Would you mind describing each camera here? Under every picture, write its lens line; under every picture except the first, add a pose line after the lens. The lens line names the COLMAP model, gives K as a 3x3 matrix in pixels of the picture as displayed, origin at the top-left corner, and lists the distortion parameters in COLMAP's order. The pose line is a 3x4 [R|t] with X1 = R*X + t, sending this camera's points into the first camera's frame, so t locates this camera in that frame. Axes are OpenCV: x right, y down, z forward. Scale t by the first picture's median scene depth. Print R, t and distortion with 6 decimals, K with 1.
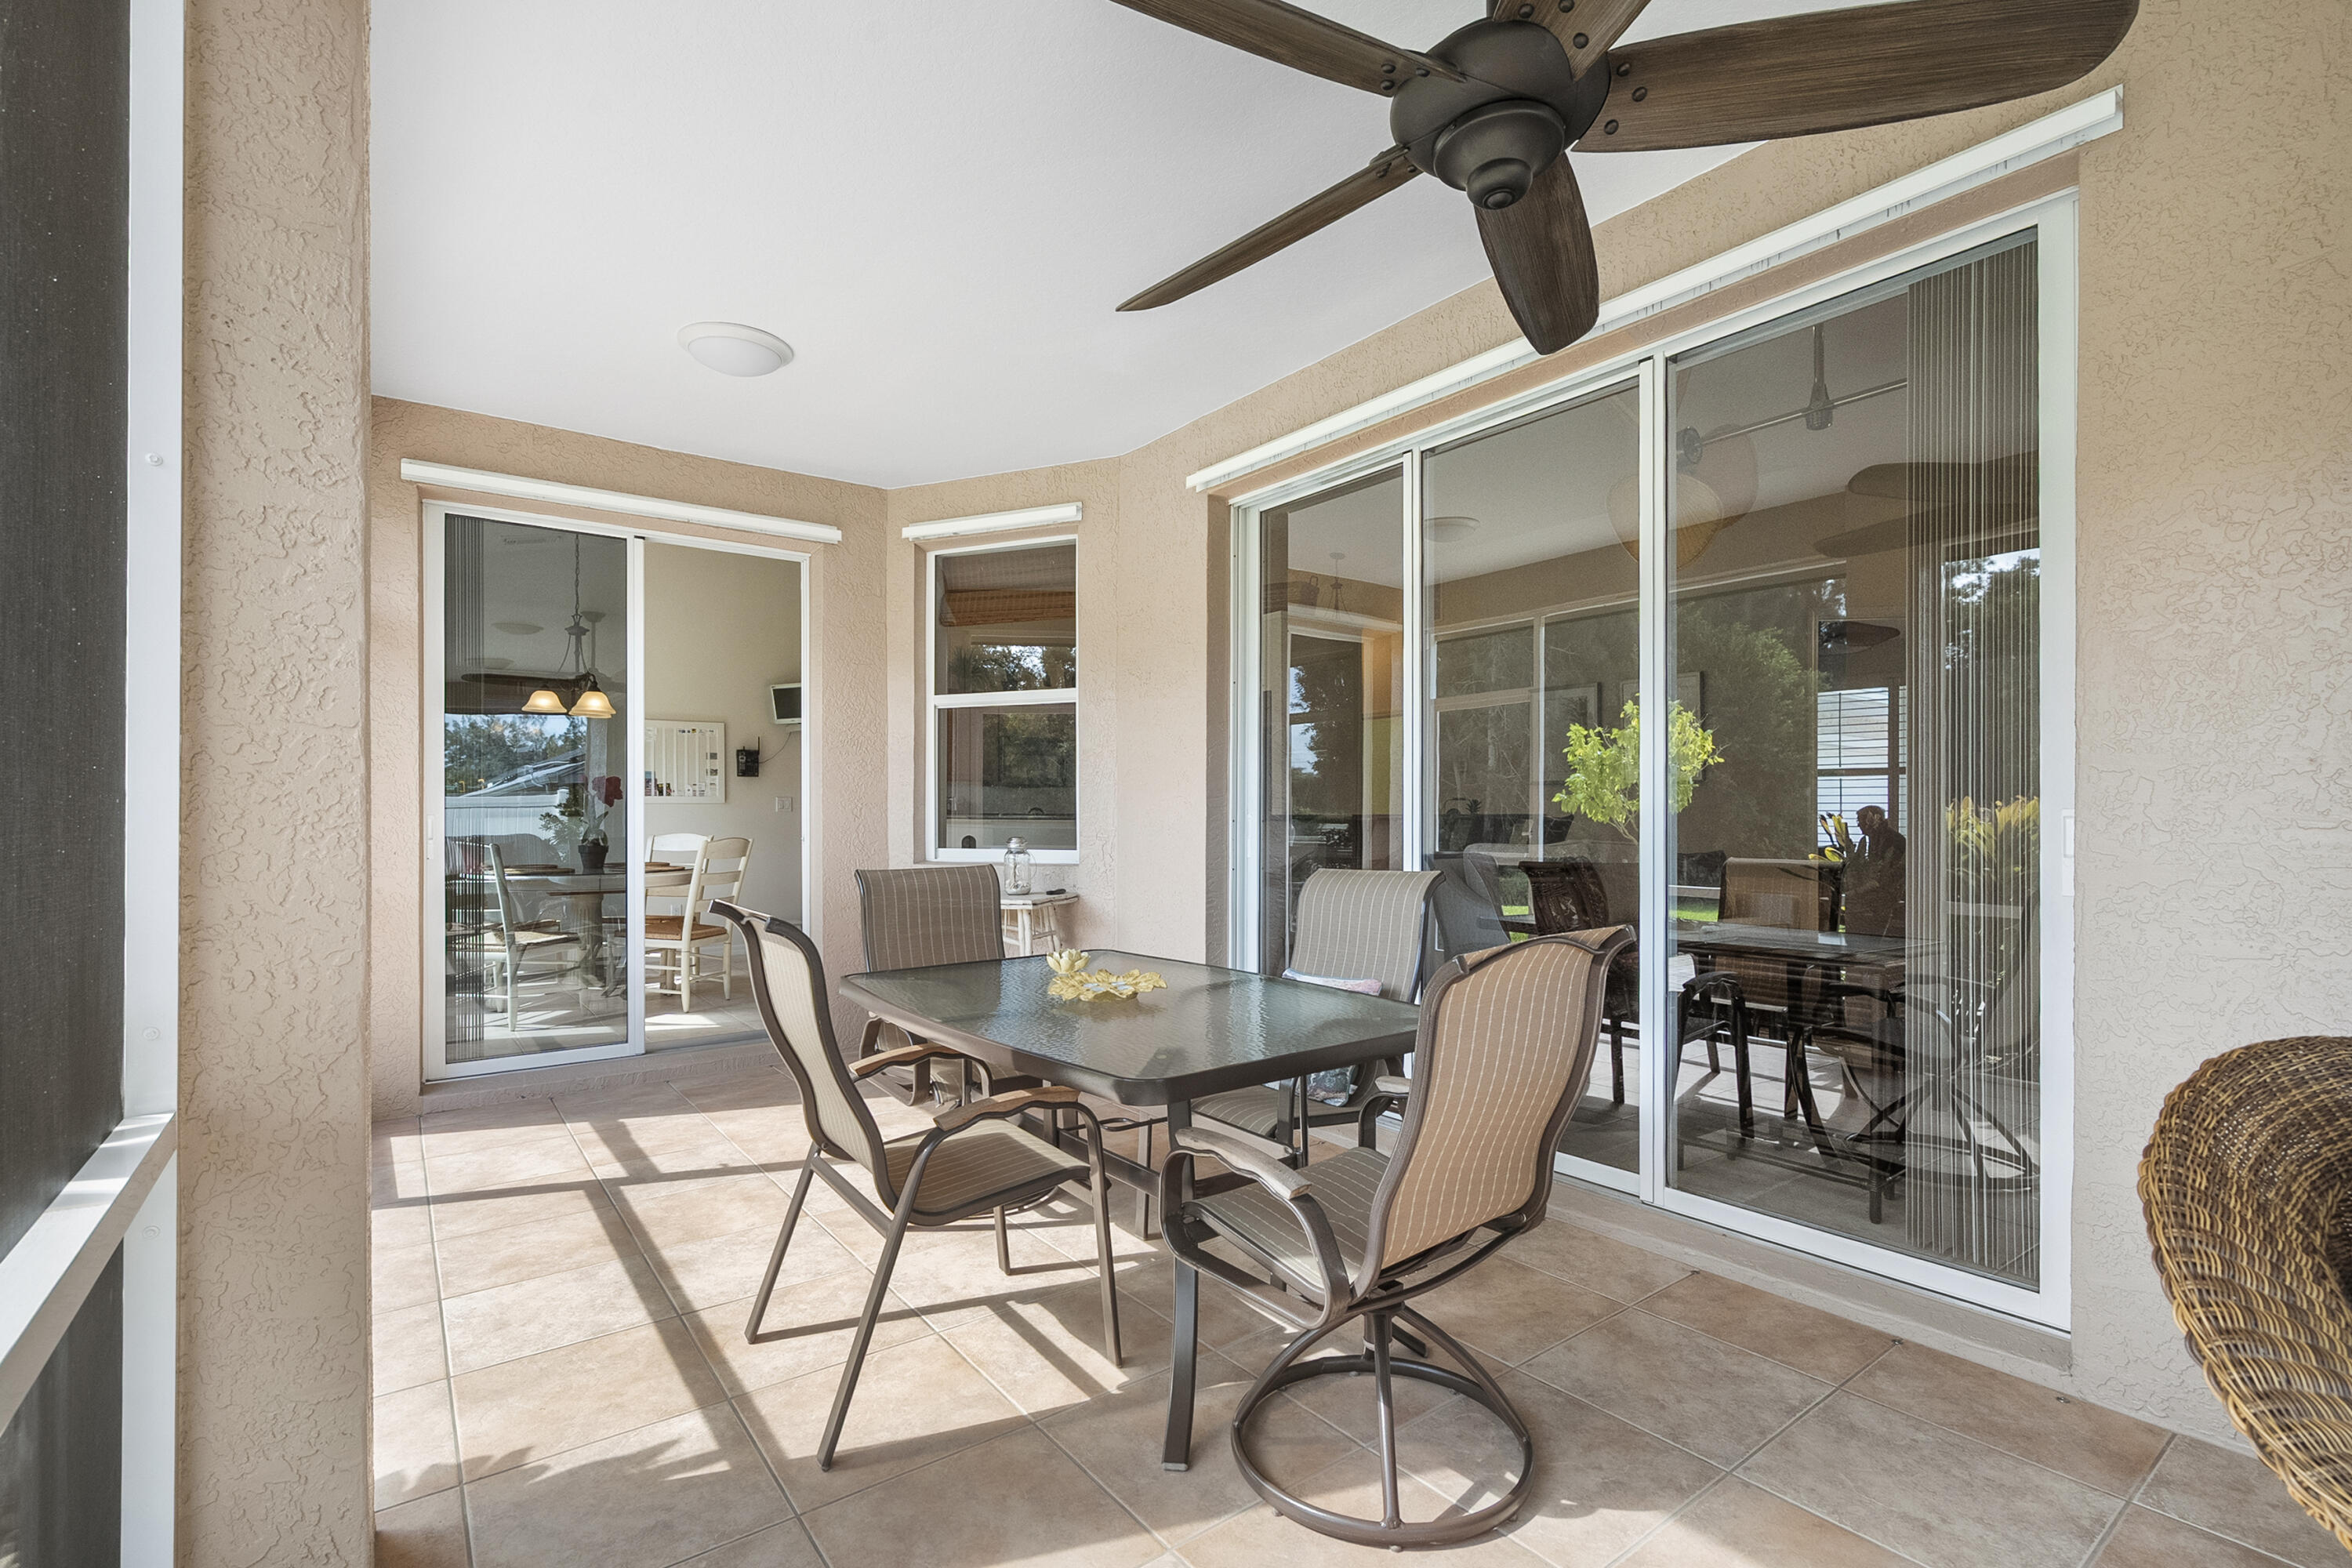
lens RADIAL K [[1061.8, 0, 1176.5], [0, 1061.8, 803.4], [0, 0, 1]] dist [-0.000052, 0.001177]
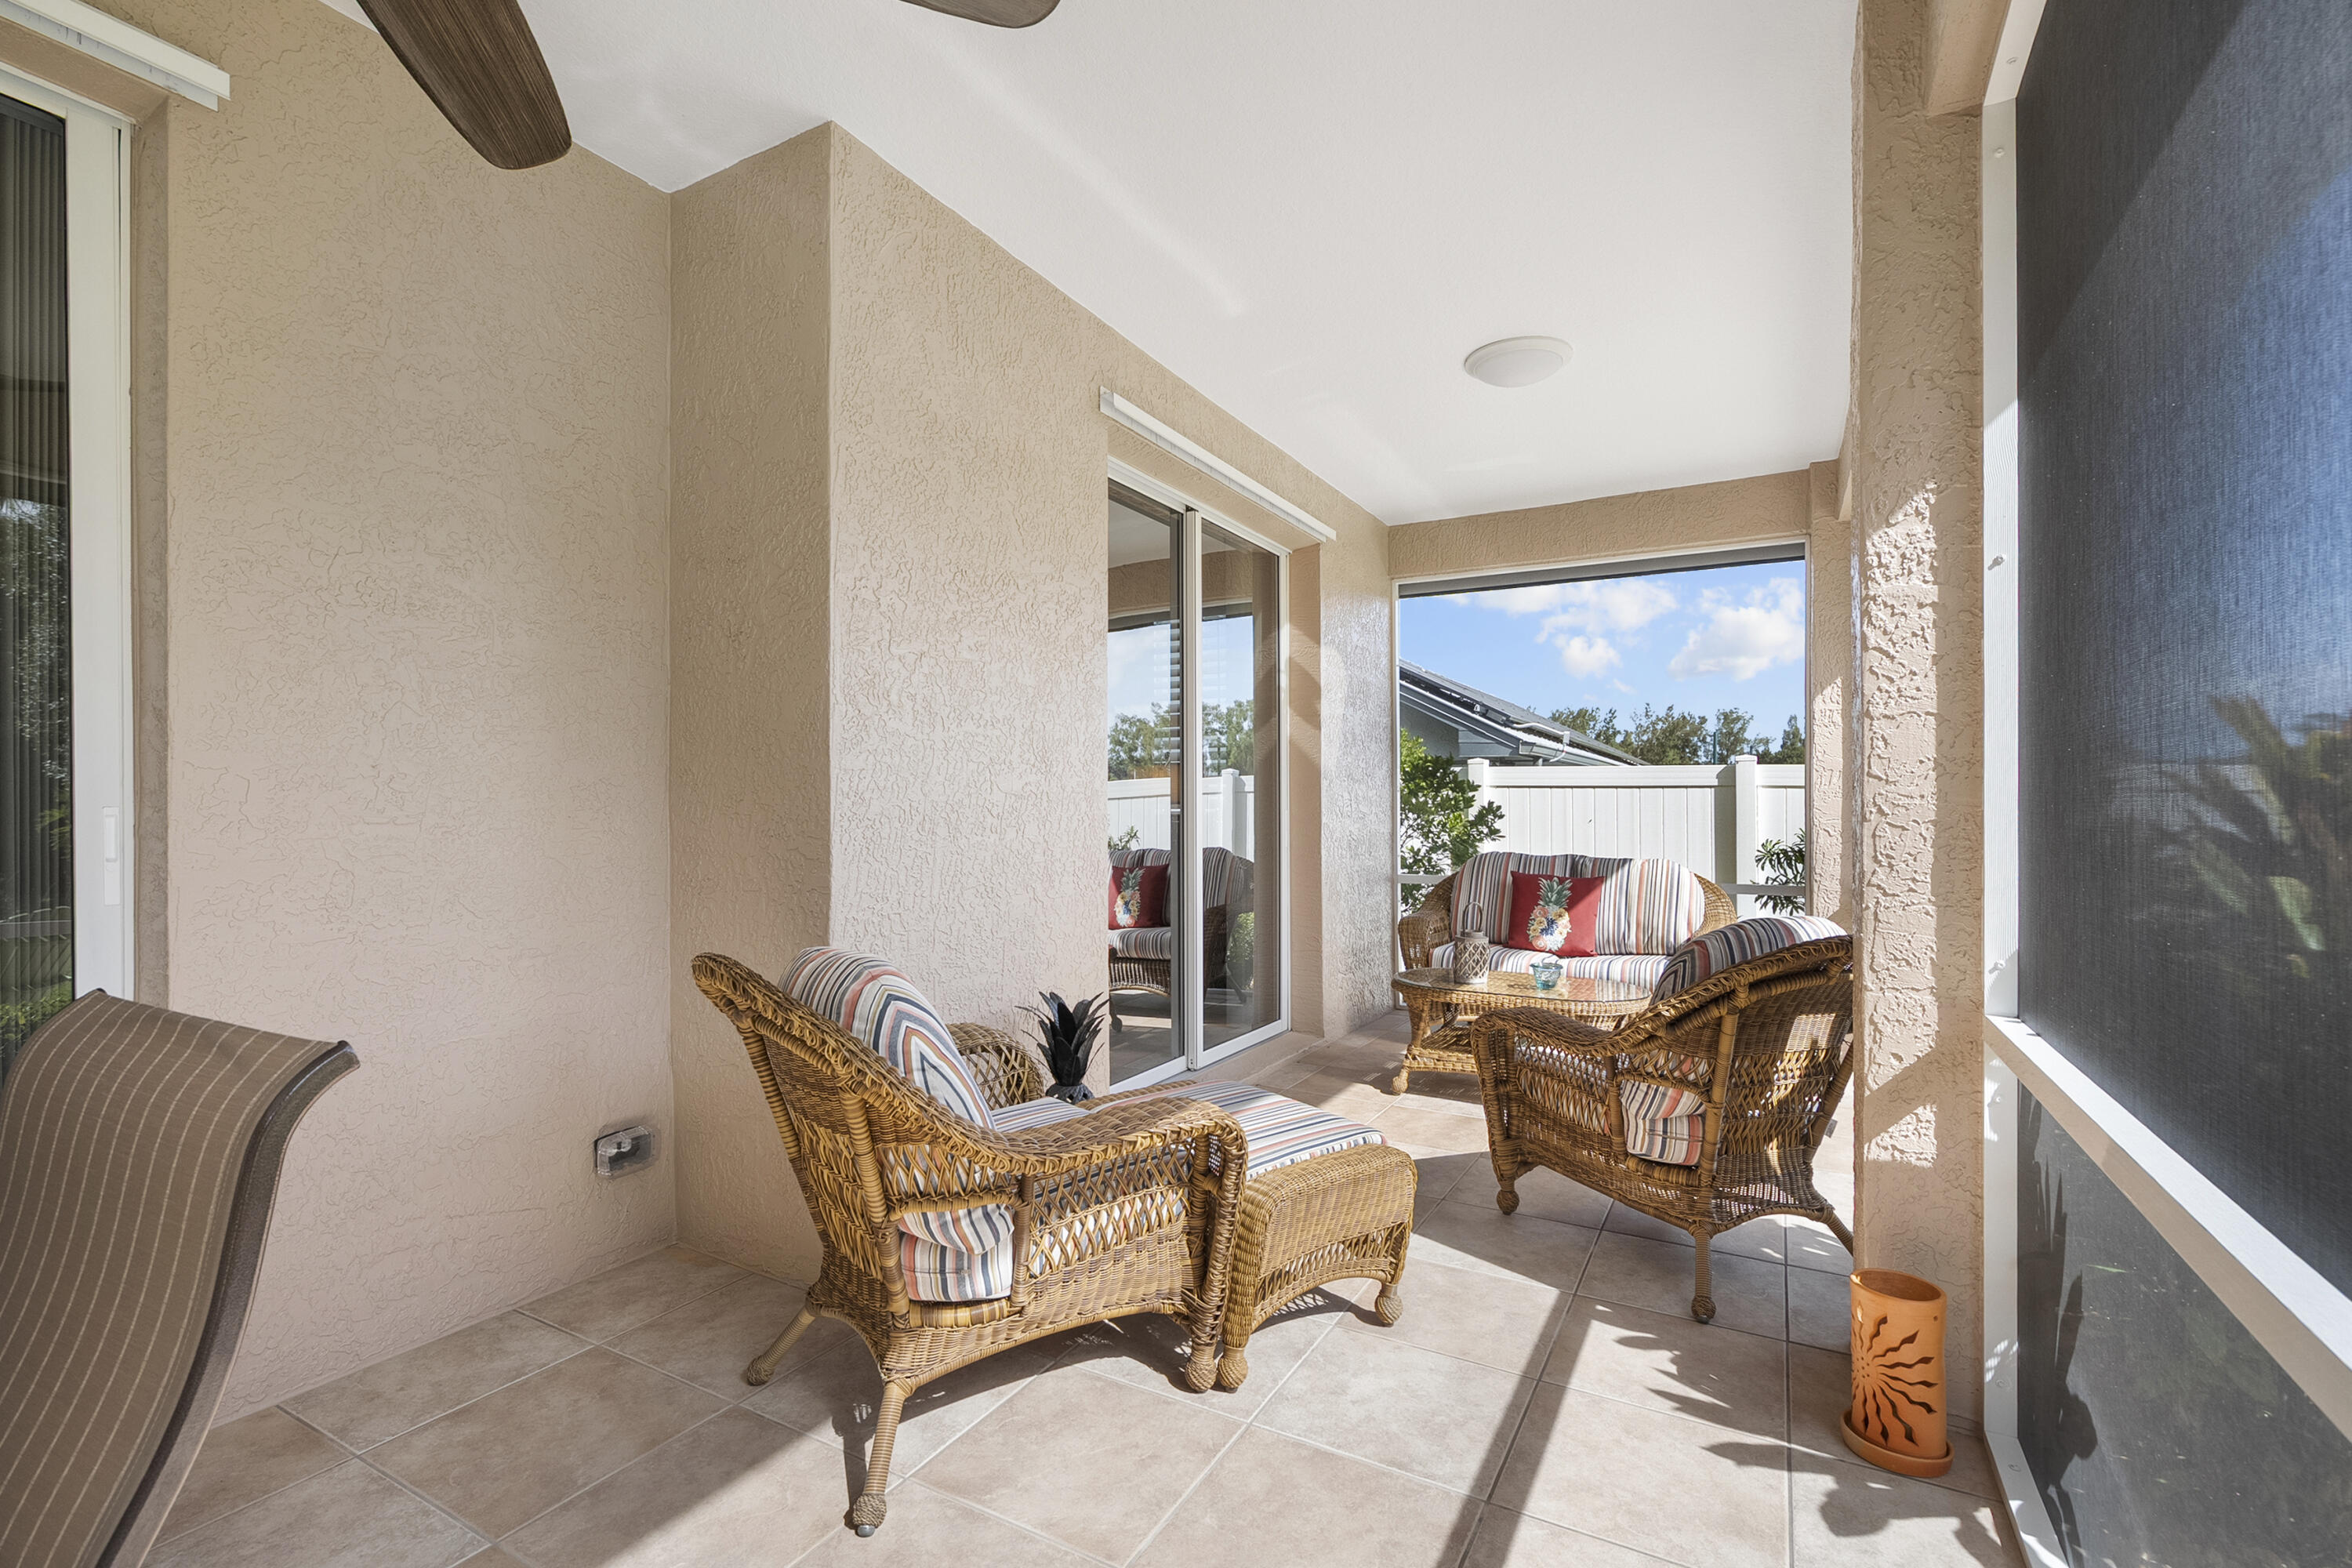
lens RADIAL K [[1061.8, 0, 1175.7], [0, 1061.8, 801.2], [0, 0, 1]] dist [-0.000052, 0.001177]
pose [[-0.398071, 0.009992, 0.917300, -0.386351], [-0.004522, 0.999907, -0.012854, 0.009196], [-0.917343, -0.009265, -0.397989, 0.628815]]
